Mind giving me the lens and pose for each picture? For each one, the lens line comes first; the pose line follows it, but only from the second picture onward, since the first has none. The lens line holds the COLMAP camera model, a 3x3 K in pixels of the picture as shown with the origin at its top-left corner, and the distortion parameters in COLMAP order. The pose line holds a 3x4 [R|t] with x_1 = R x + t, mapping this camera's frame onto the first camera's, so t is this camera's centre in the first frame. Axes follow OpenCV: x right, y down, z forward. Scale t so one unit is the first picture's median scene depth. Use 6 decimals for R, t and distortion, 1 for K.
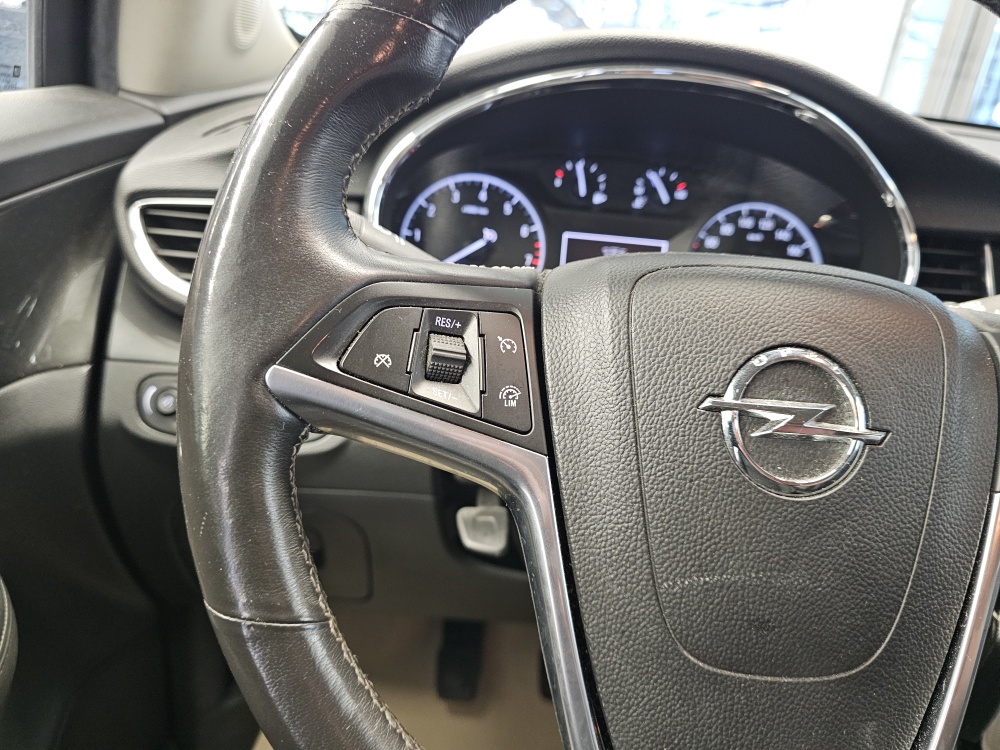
lens RADIAL K [[683.3, 0, 465.6], [0, 683.3, 364.2], [0, 0, 1]] dist [0.049081, -0.046593]
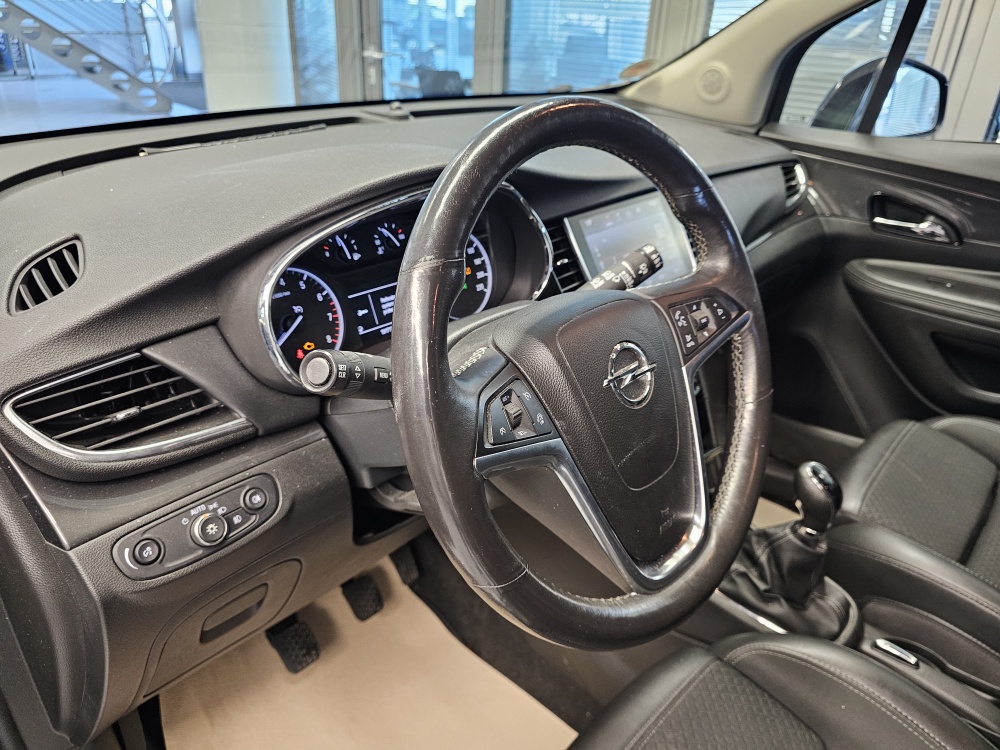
lens RADIAL K [[683.3, 0, 502.6], [0, 683.3, 374.8], [0, 0, 1]] dist [0.049081, -0.046593]
pose [[0.687429, -0.398644, 0.607062, -0.534371], [0.310114, 0.916971, 0.250986, -0.280913], [-0.656712, 0.015723, 0.753977, -0.217947]]
